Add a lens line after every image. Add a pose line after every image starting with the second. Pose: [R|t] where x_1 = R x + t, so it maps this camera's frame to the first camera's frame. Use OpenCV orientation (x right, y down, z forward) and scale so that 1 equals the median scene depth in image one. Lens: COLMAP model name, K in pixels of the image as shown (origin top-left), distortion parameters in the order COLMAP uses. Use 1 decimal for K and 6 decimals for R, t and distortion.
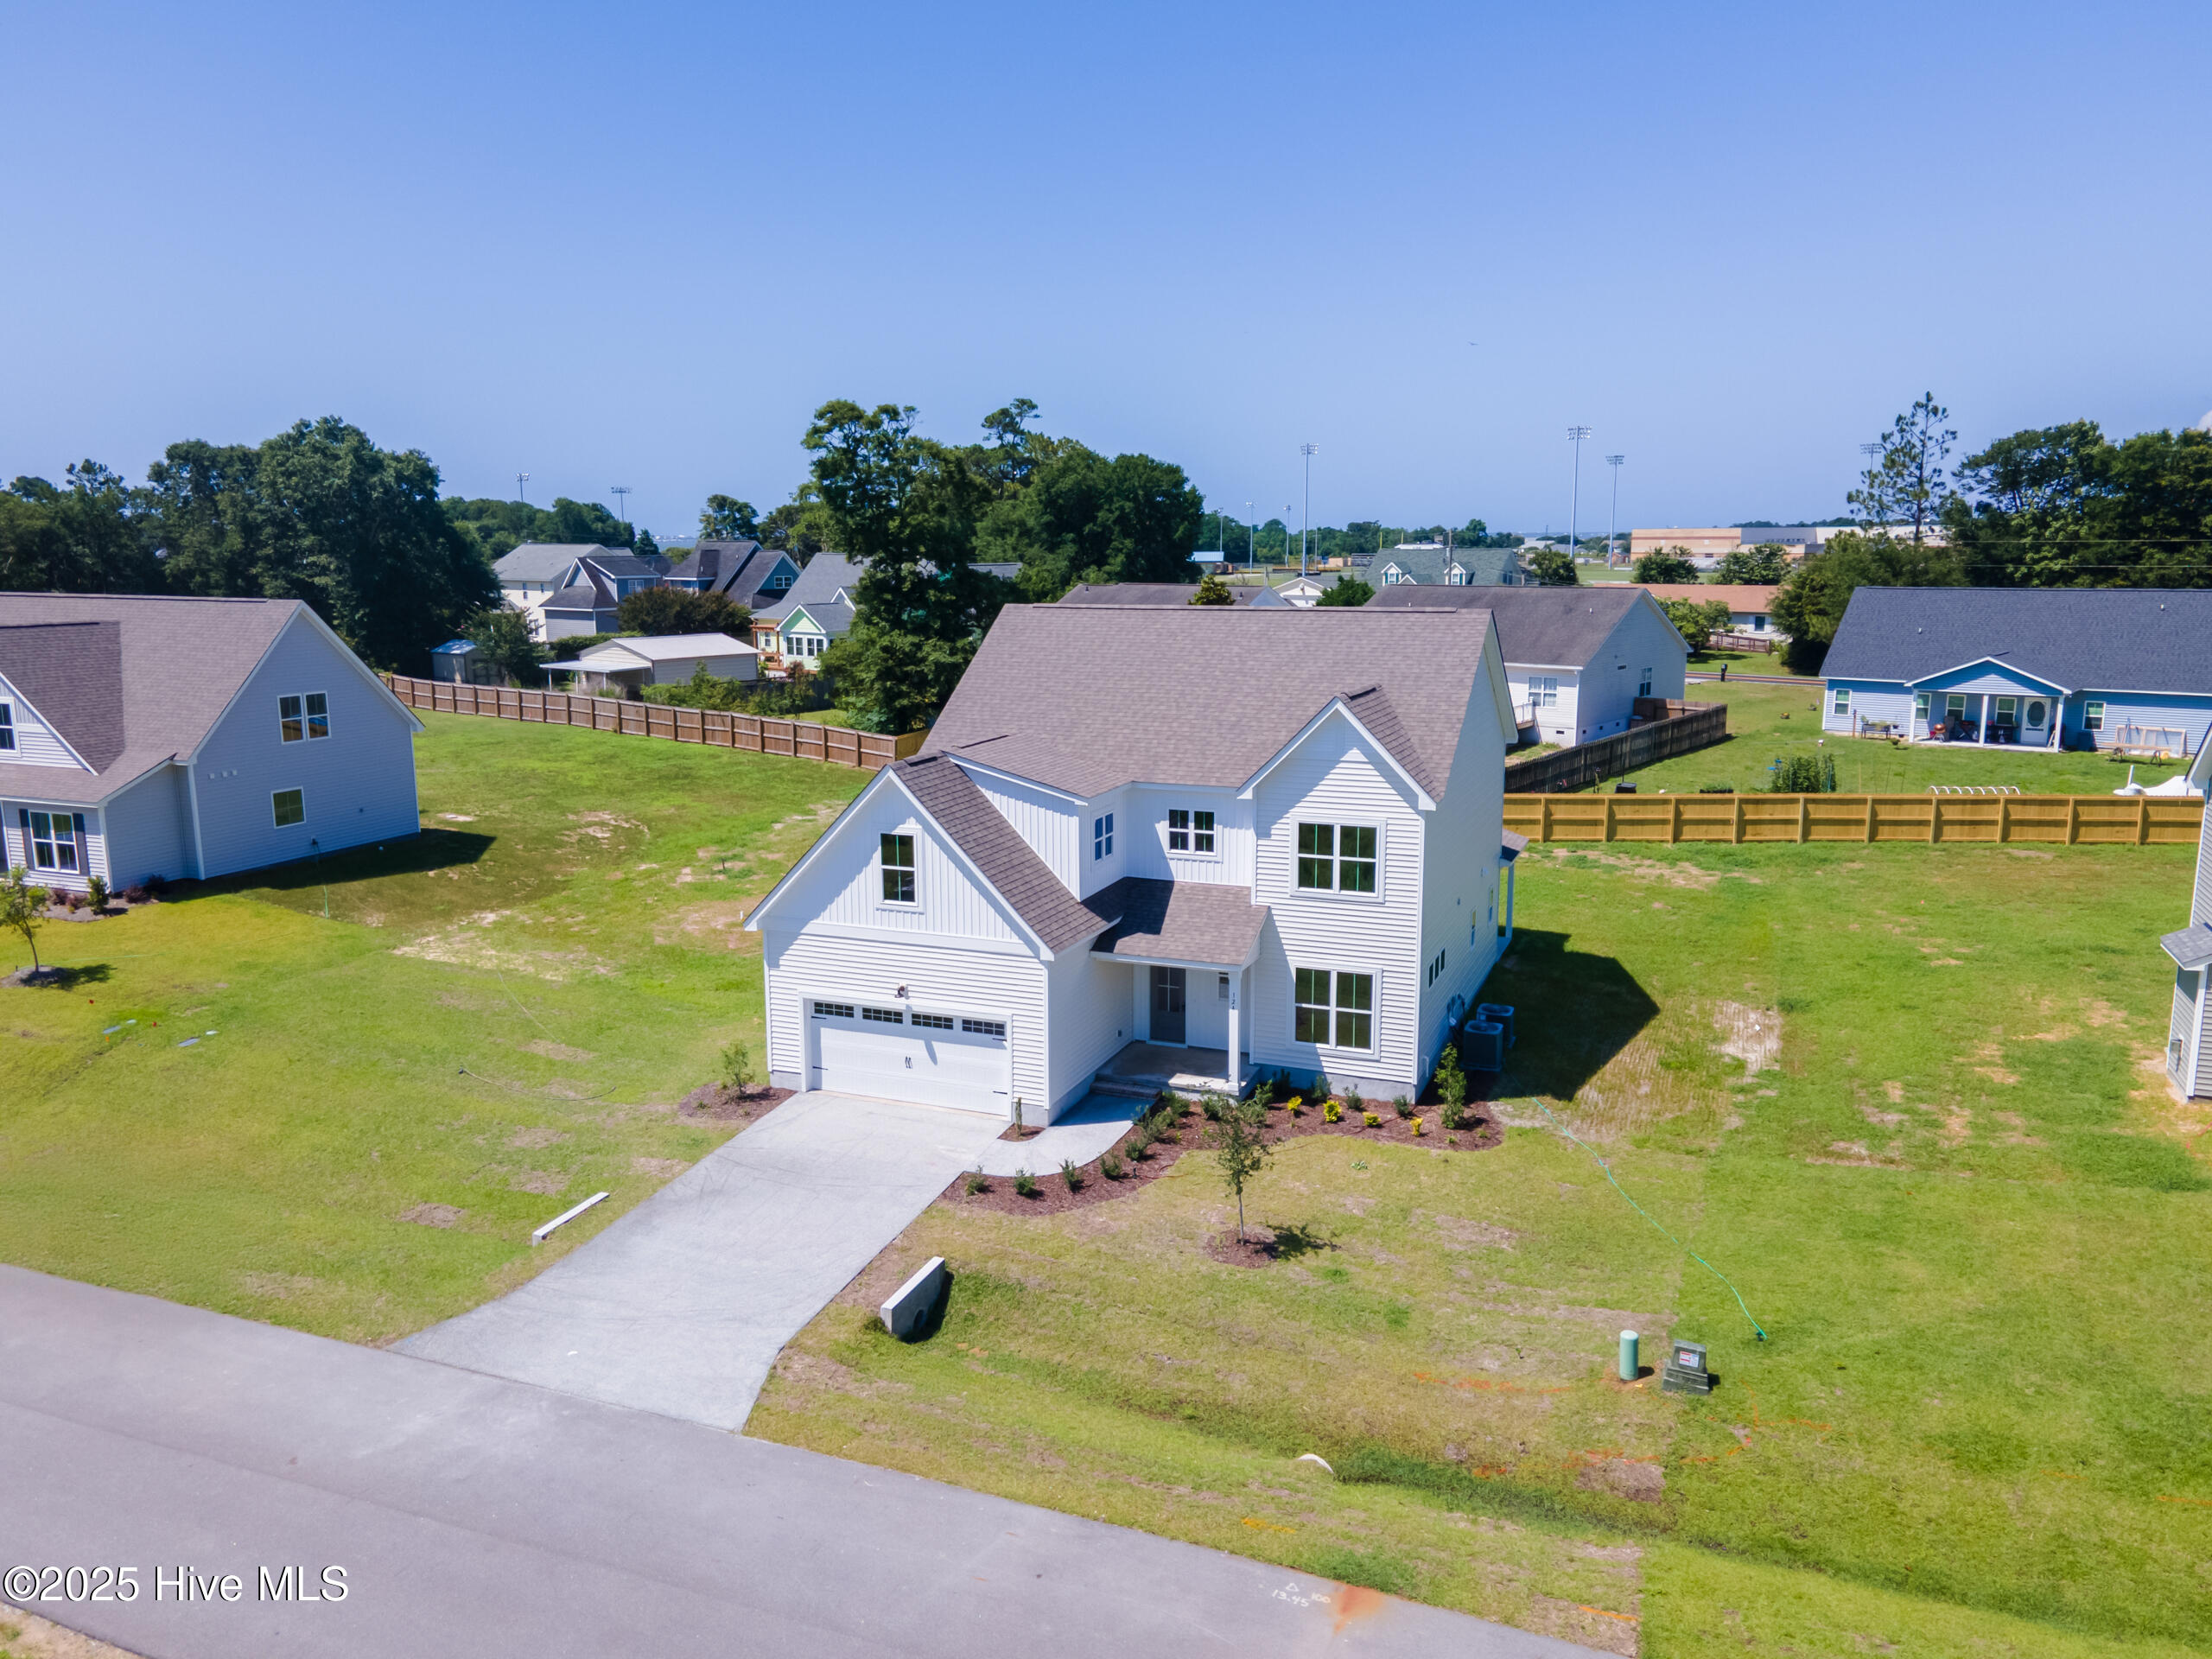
lens RADIAL K [[1672.0, 0, 1088.6], [0, 1672.0, 823.3], [0, 0, 1]] dist [0.039598, 0.004727]
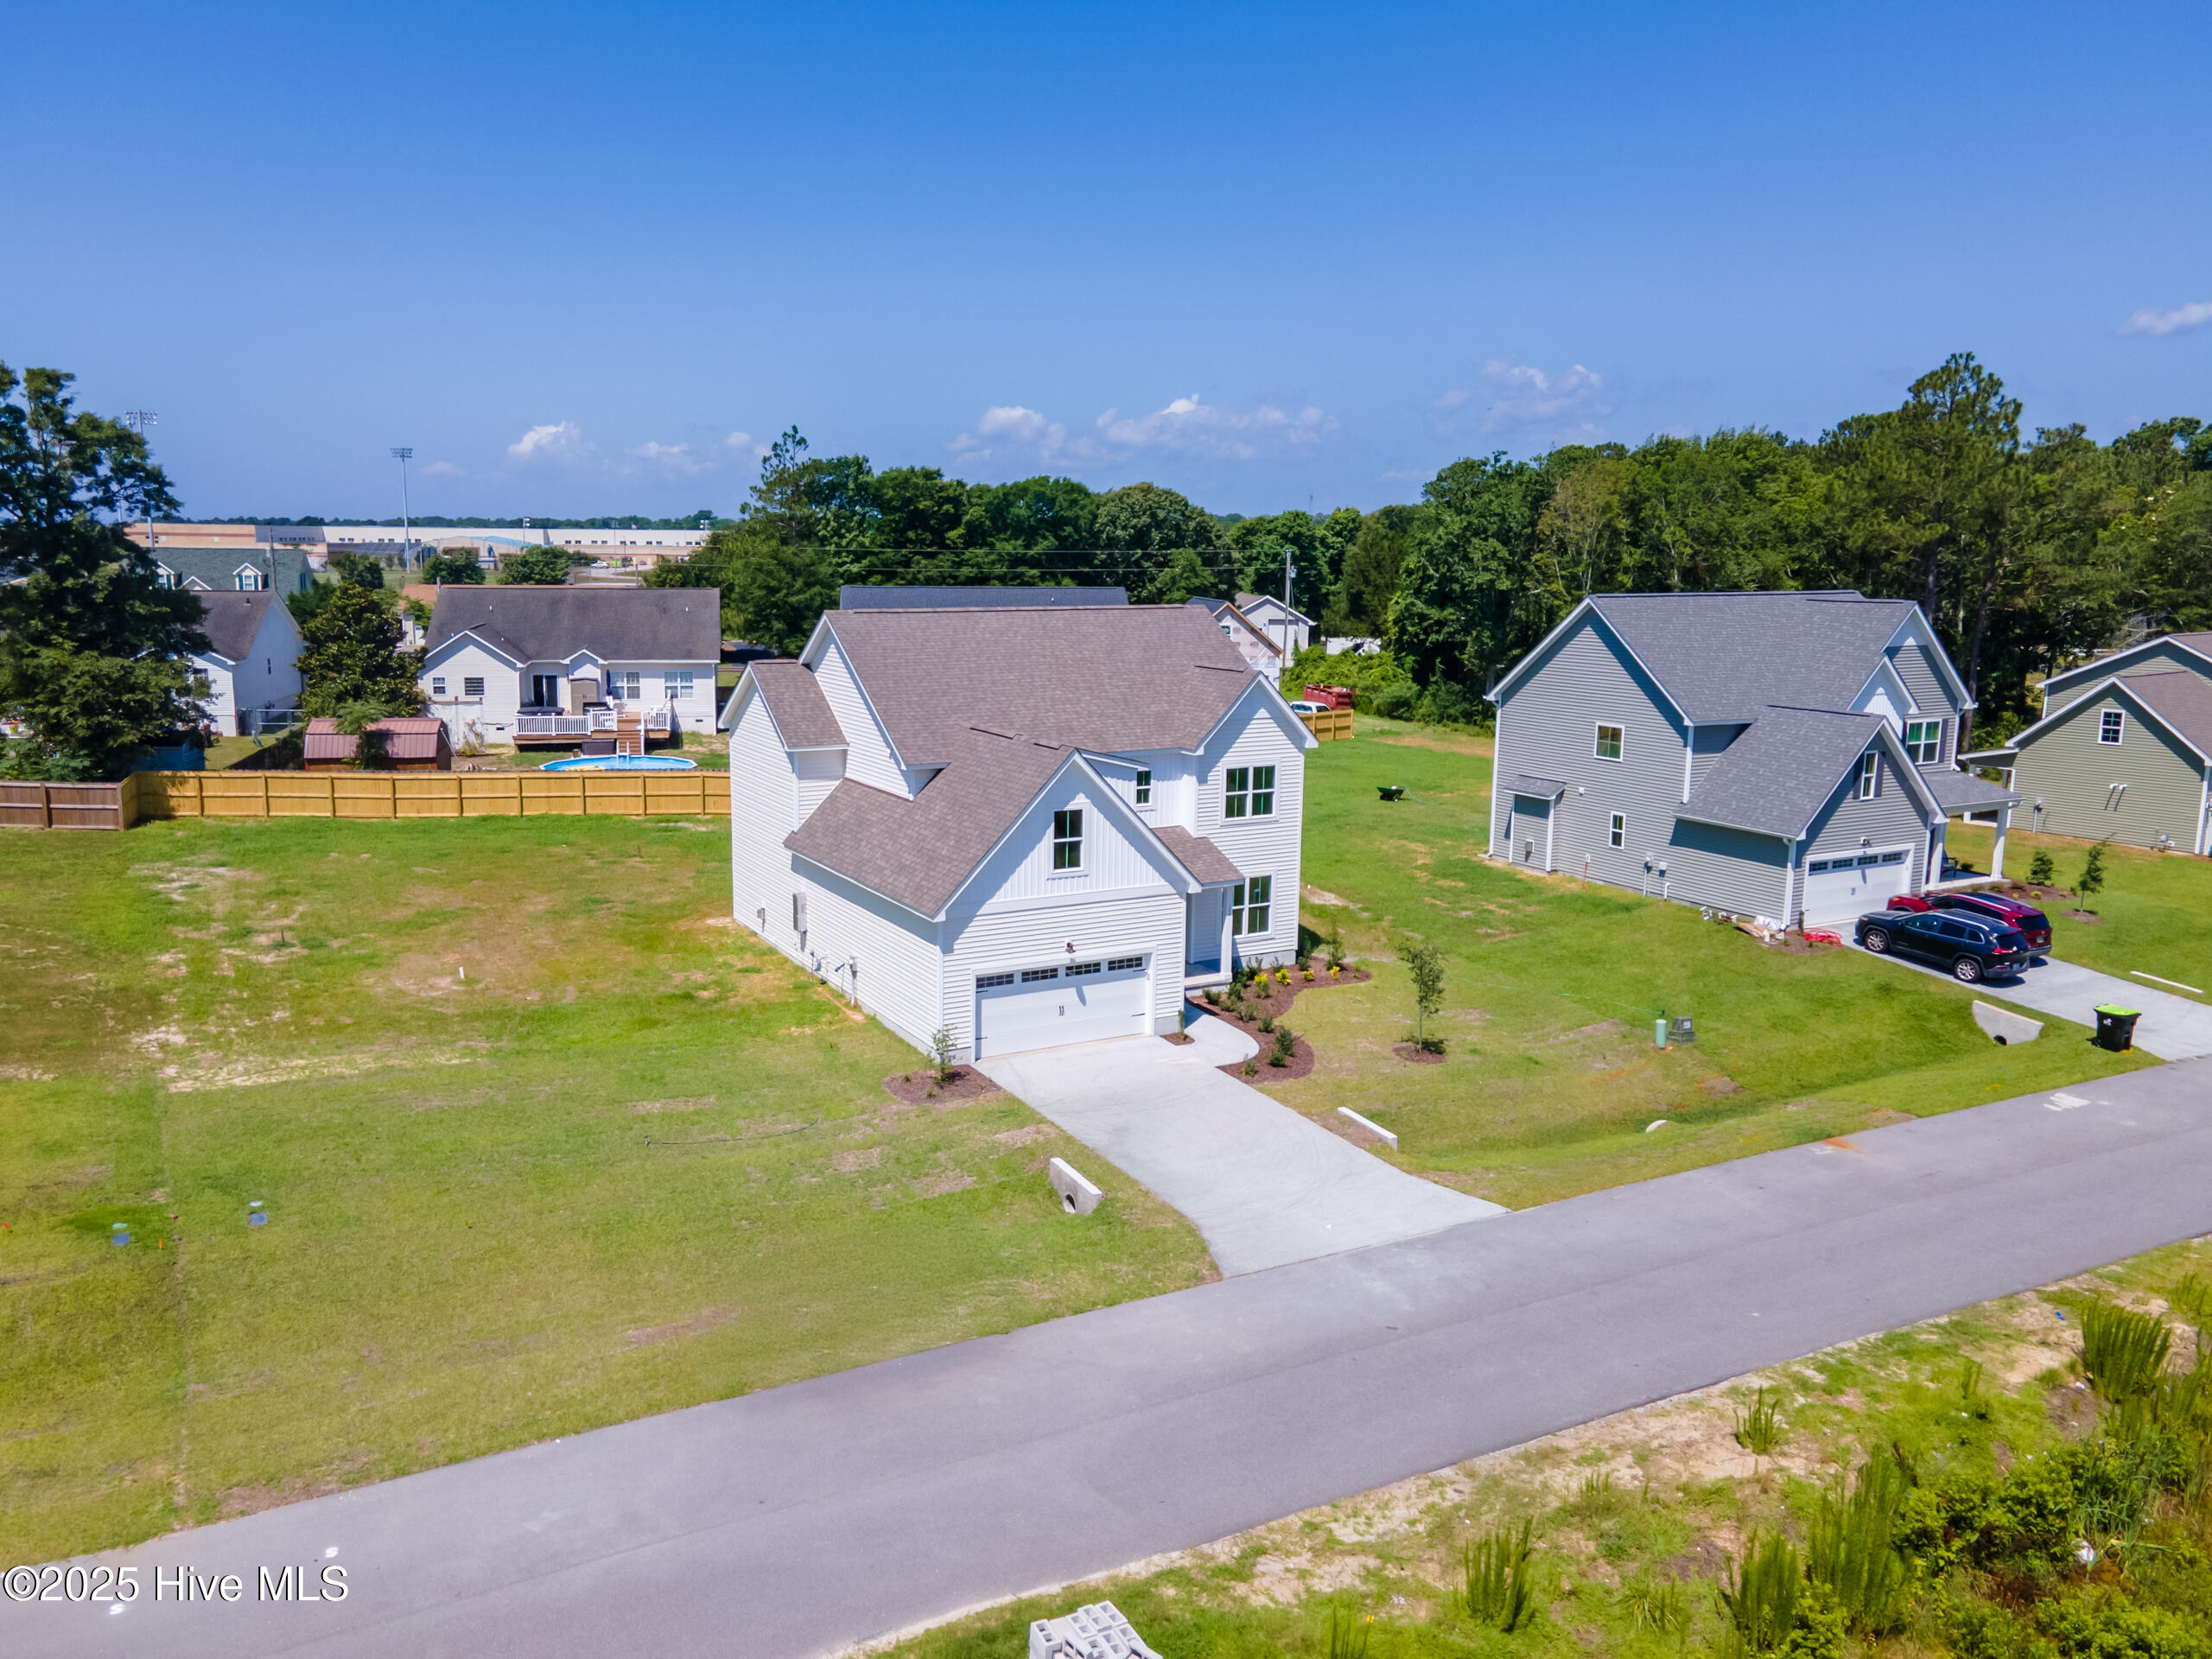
lens RADIAL K [[1672.0, 0, 1088.6], [0, 1672.0, 823.3], [0, 0, 1]] dist [0.039598, 0.004727]
pose [[0.624238, -0.123788, 0.771364, -0.951512], [0.123085, 0.990619, 0.059365, -0.048871], [-0.771477, 0.057885, 0.633619, 0.252557]]
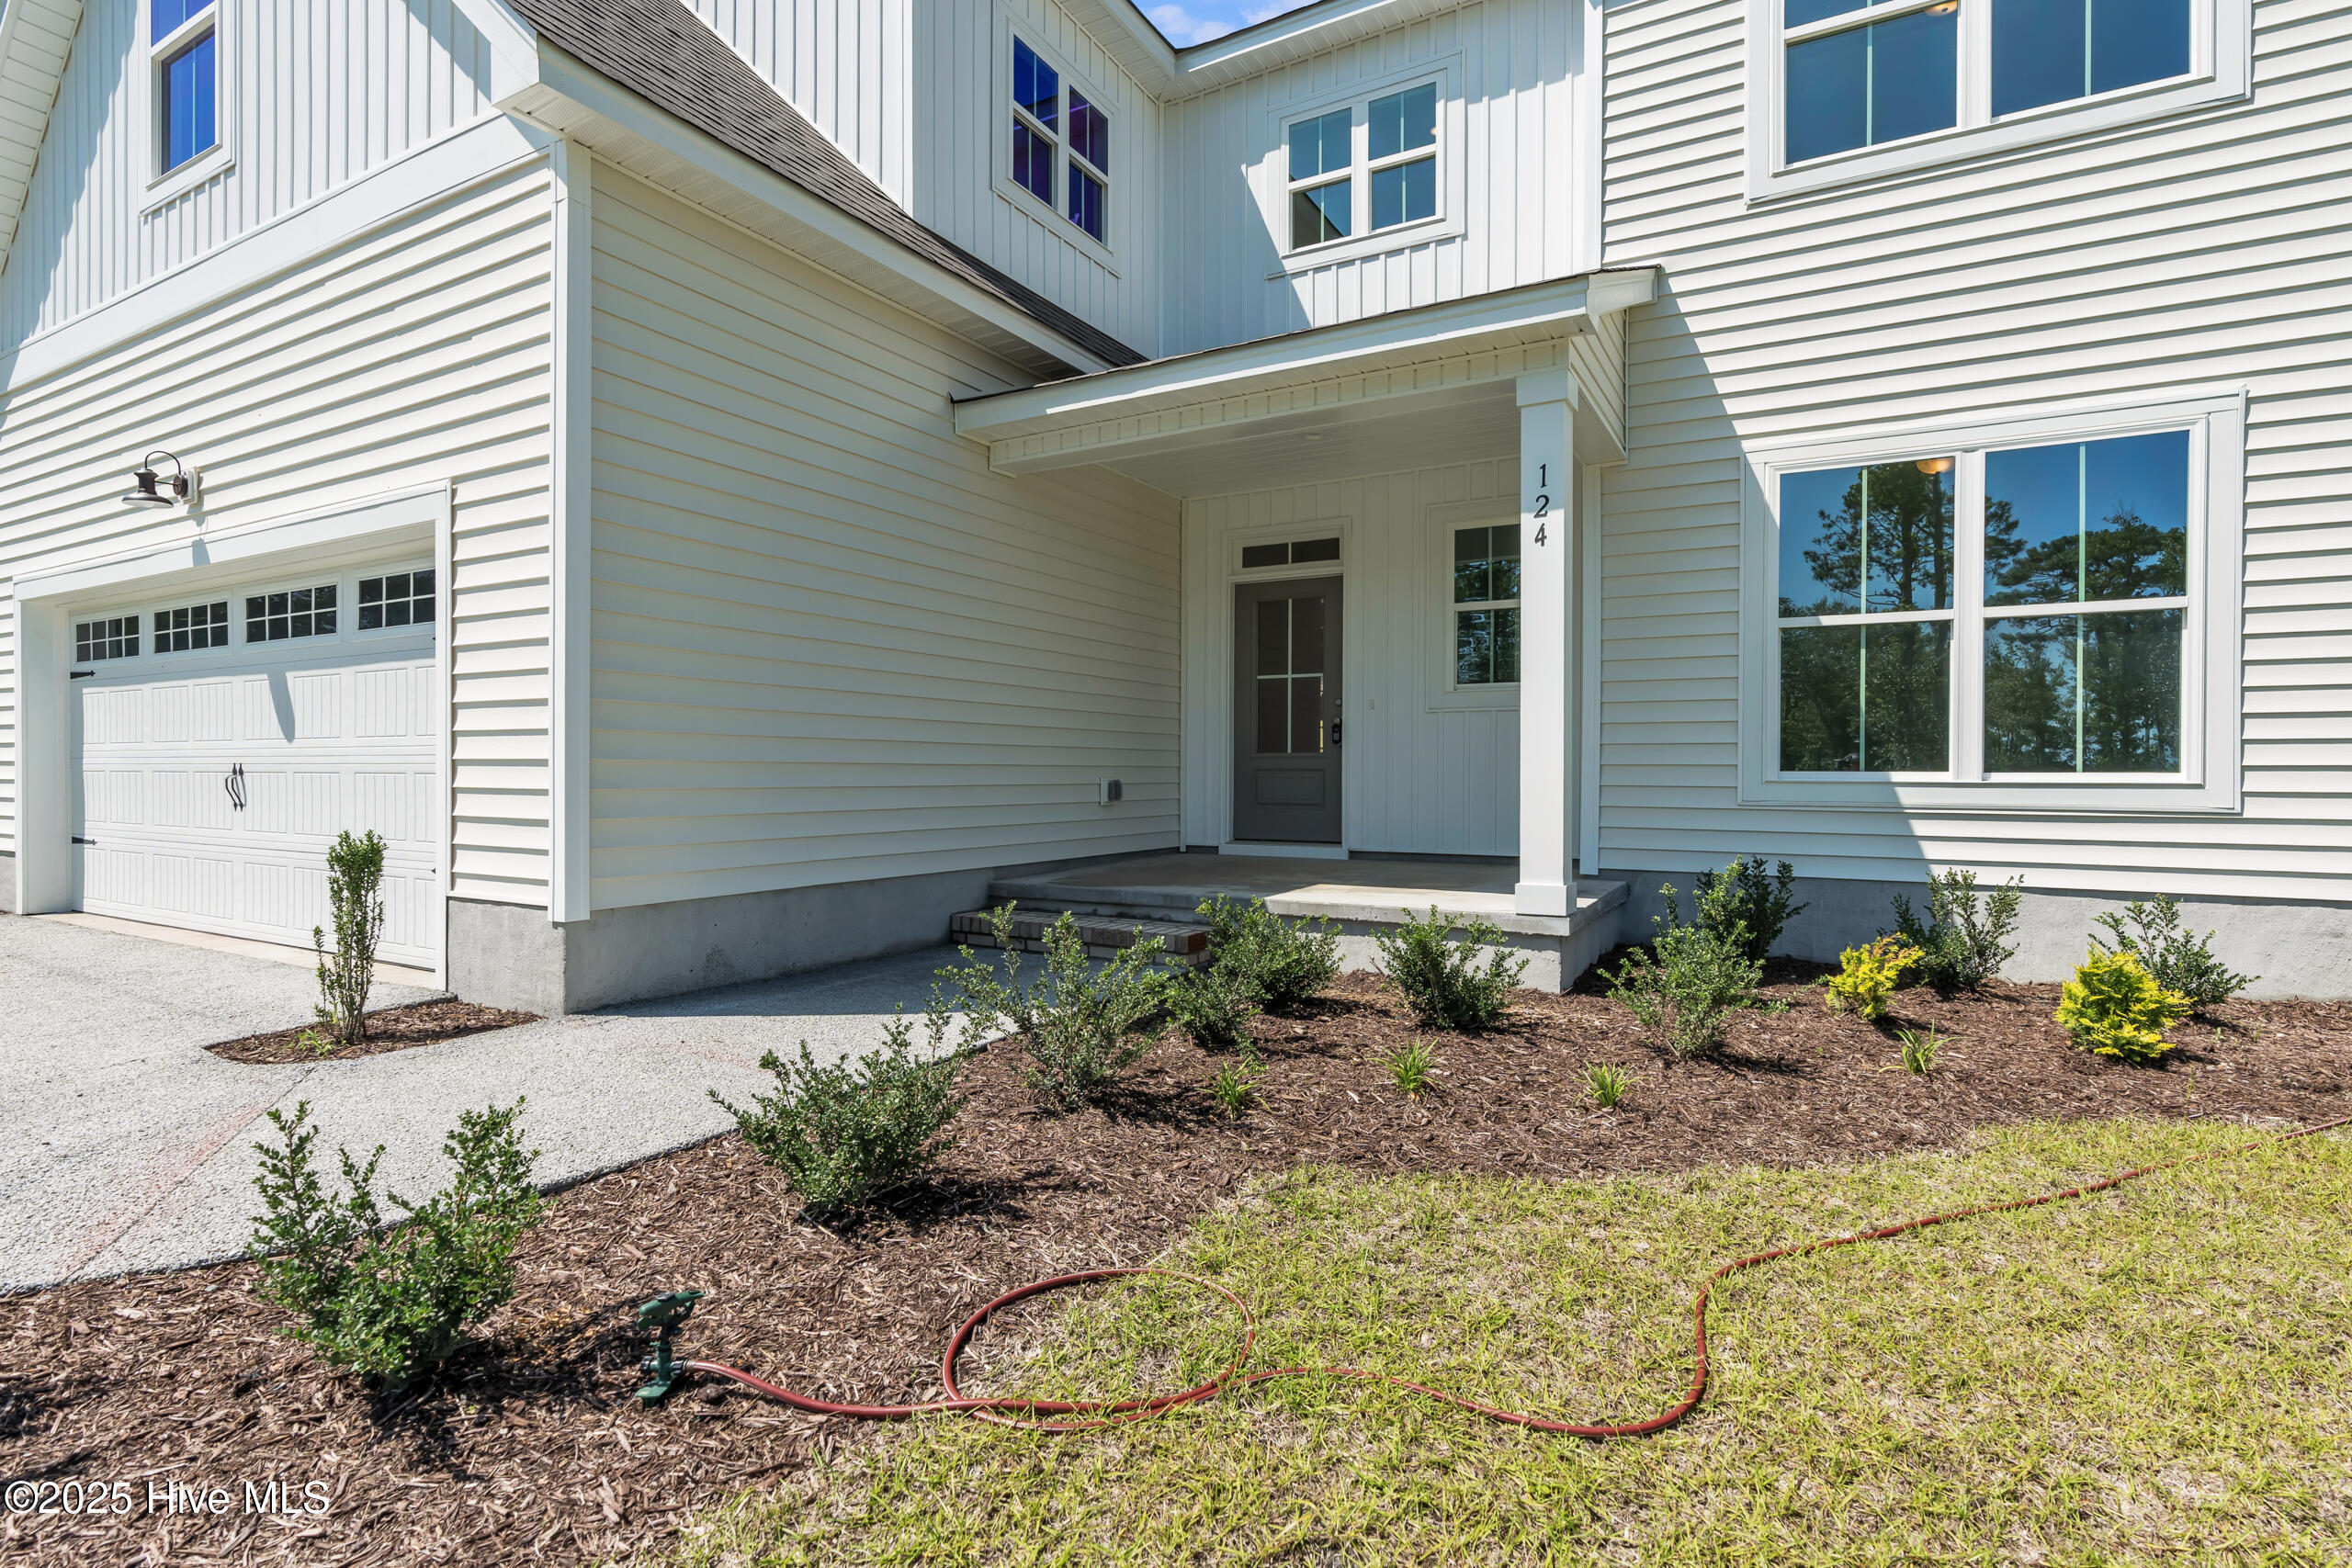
lens RADIAL K [[1057.4, 0, 1169.4], [0, 1057.4, 773.7], [0, 0, 1]] dist [-0.001375, -0.000233]
pose [[0.983515, 0.009550, -0.180576, 0.066523], [-0.039780, 0.985568, -0.164539, 0.162753], [0.176399, 0.169010, 0.969701, 0.844246]]
